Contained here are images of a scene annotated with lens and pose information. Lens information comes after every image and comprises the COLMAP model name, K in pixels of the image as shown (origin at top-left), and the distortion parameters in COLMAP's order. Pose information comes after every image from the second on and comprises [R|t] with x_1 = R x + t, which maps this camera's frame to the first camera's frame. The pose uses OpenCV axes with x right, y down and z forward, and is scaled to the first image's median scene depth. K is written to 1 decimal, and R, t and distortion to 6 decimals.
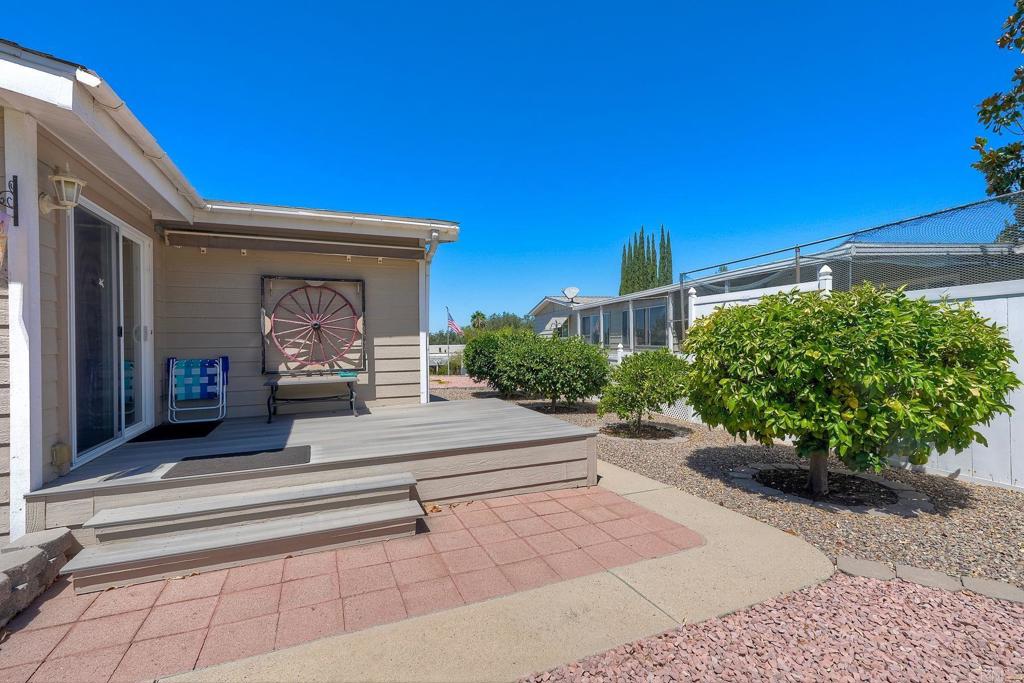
lens RADIAL K [[446.0, 0, 512.0], [0, 446.0, 341.5], [0, 0, 1]] dist [-0.000026, 0.000253]
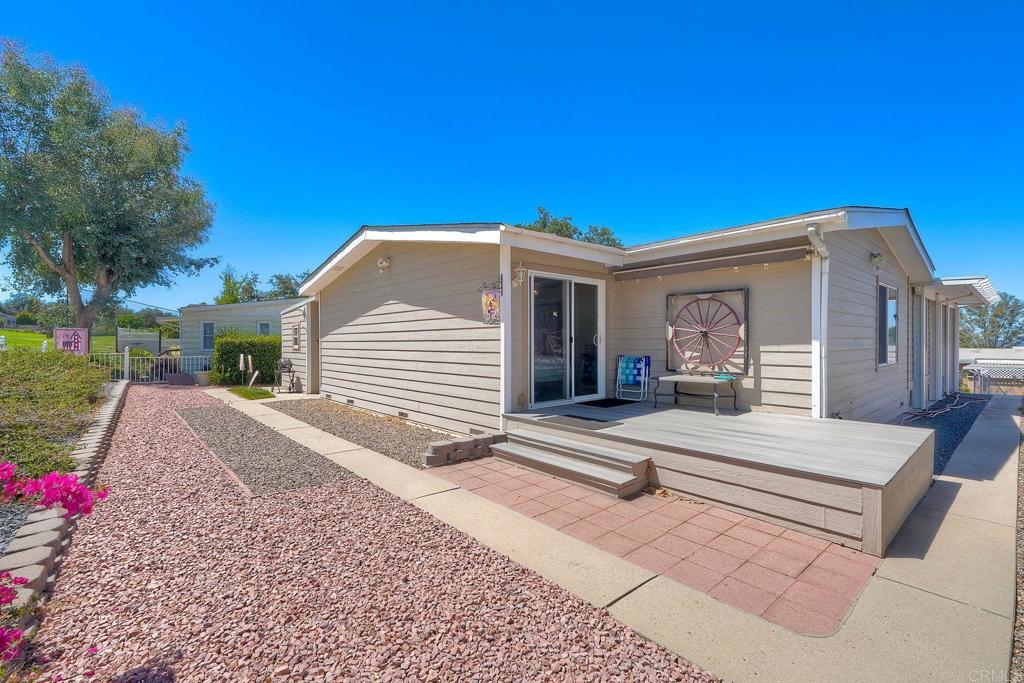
lens RADIAL K [[452.4, 0, 507.4], [0, 452.4, 338.3], [0, 0, 1]] dist [0.003403, 0.000320]
pose [[0.309440, 0.006742, -0.950895, 0.567822], [-0.003857, 0.999976, 0.005835, -0.028339], [0.950911, 0.001862, 0.309458, 0.160929]]
